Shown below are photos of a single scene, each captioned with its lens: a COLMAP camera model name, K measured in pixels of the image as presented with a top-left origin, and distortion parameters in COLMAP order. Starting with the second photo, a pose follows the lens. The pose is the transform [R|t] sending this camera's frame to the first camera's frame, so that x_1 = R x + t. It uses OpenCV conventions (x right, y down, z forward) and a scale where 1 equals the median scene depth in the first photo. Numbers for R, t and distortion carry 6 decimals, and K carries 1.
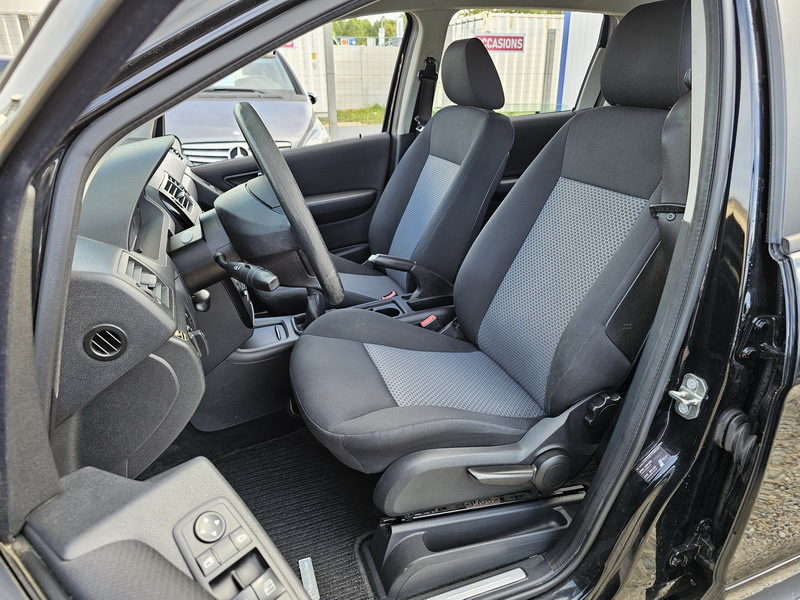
lens RADIAL K [[537.7, 0, 405.9], [0, 537.7, 291.7], [0, 0, 1]] dist [0.070909, -0.068230]
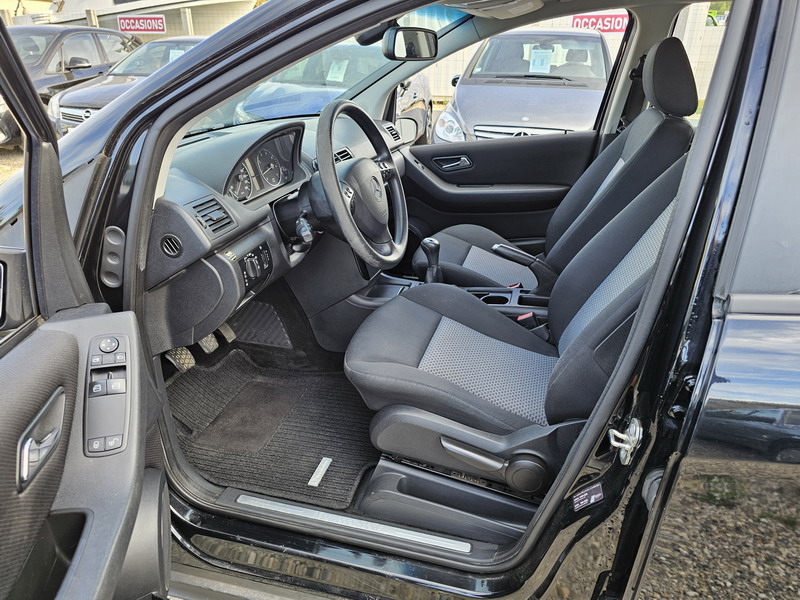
lens RADIAL K [[537.7, 0, 405.9], [0, 537.7, 291.7], [0, 0, 1]] dist [0.070909, -0.068230]
pose [[0.824748, 0.241963, -0.511121, 0.524955], [-0.227998, 0.969399, 0.091011, -0.047849], [0.517501, 0.041474, 0.854677, -0.012236]]
